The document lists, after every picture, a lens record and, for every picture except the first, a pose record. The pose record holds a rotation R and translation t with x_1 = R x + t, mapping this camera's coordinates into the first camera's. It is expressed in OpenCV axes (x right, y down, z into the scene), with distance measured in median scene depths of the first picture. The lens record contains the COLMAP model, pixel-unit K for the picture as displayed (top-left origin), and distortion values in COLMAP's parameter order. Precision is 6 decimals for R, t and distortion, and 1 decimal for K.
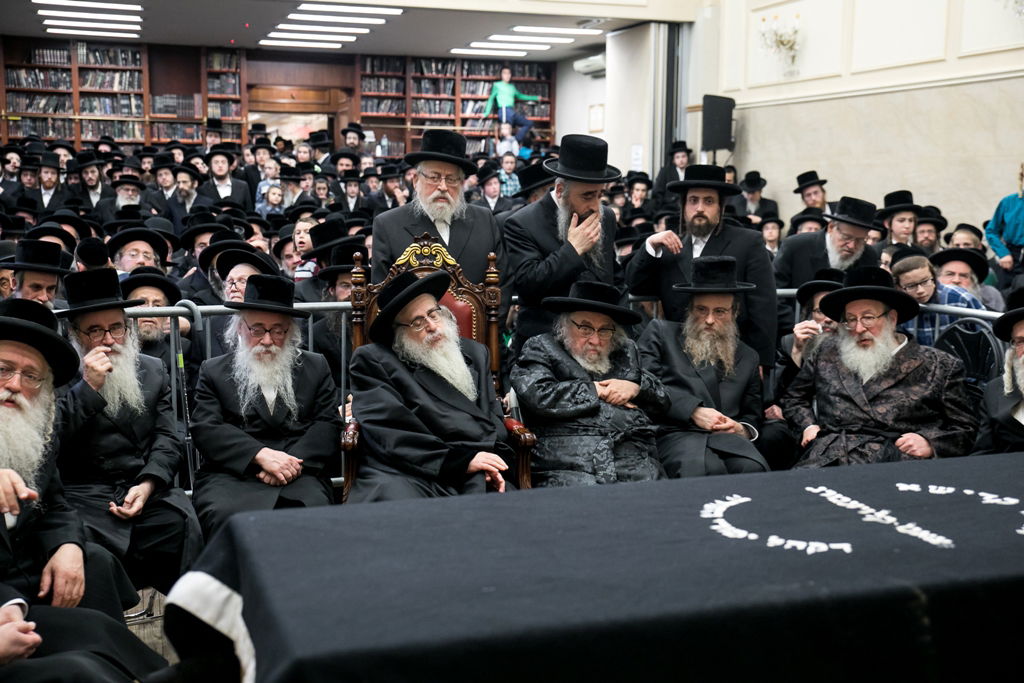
lens RADIAL K [[1222.1, 0, 514.3], [0, 1222.1, 354.0], [0, 0, 1]] dist [0.020963, 0.040274]
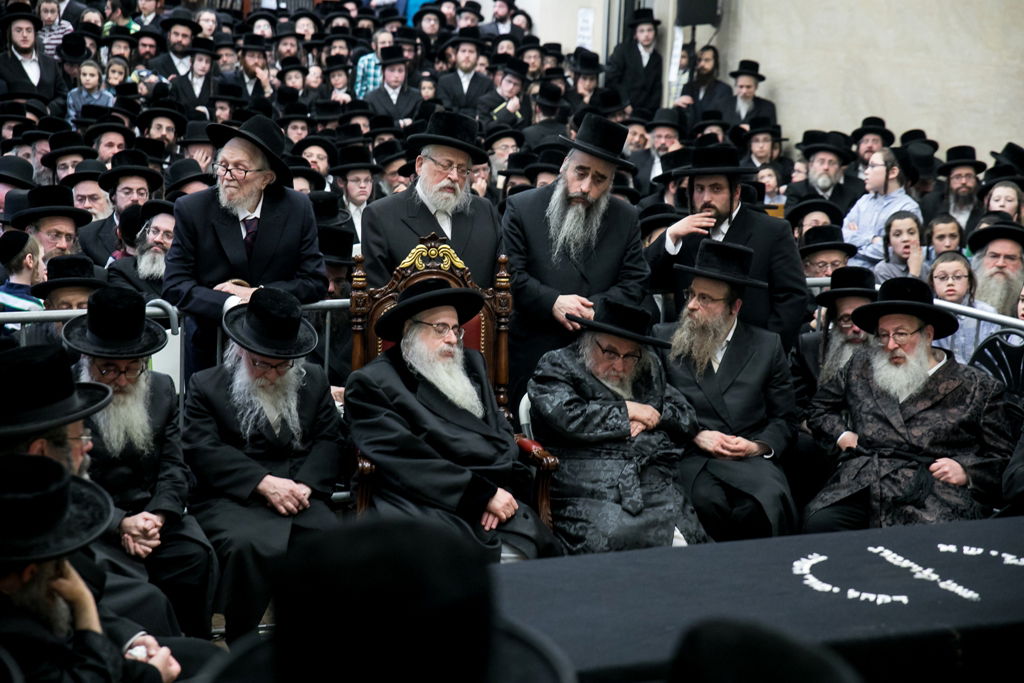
lens RADIAL K [[1874.0, 0, 512.0], [0, 1874.0, 341.5], [0, 0, 1]] dist [0.148946, 0.292156]
pose [[0.995933, 0.014922, 0.088850, -0.142029], [-0.019066, 0.998761, 0.045969, -0.086690], [-0.088054, -0.047476, 0.994984, -0.420005]]
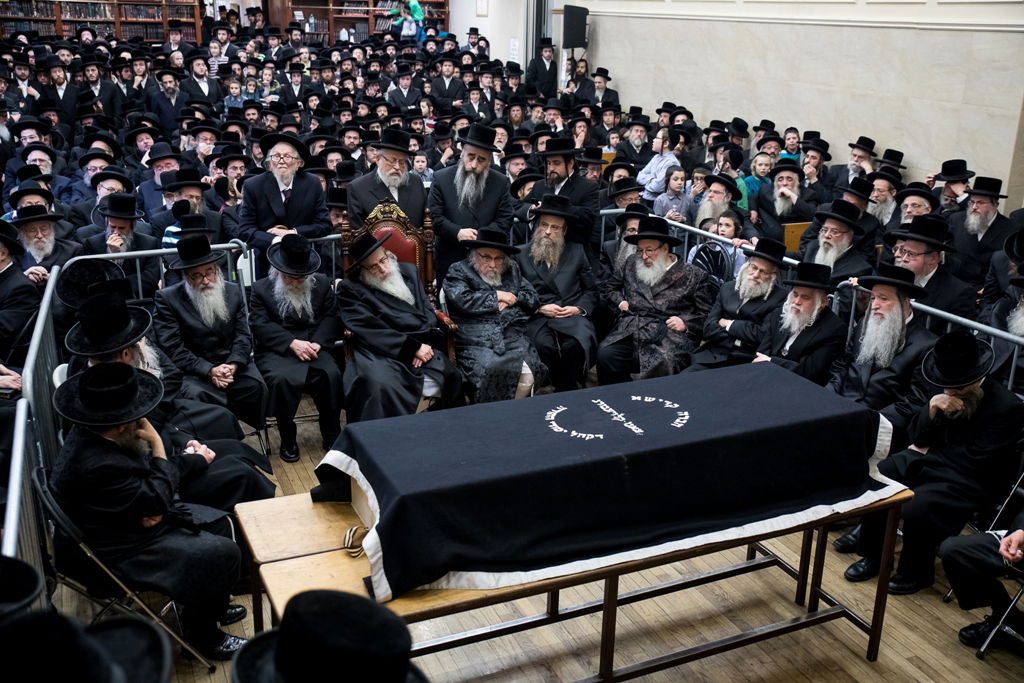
lens RADIAL K [[1011.5, 0, 512.0], [0, 1011.5, 341.5], [0, 0, 1]] dist [-0.061634, 0.149621]
pose [[0.995177, -0.020046, 0.096029, -0.040786], [0.002869, 0.984427, 0.175773, -0.151370], [-0.098057, -0.174649, 0.979736, -0.372824]]
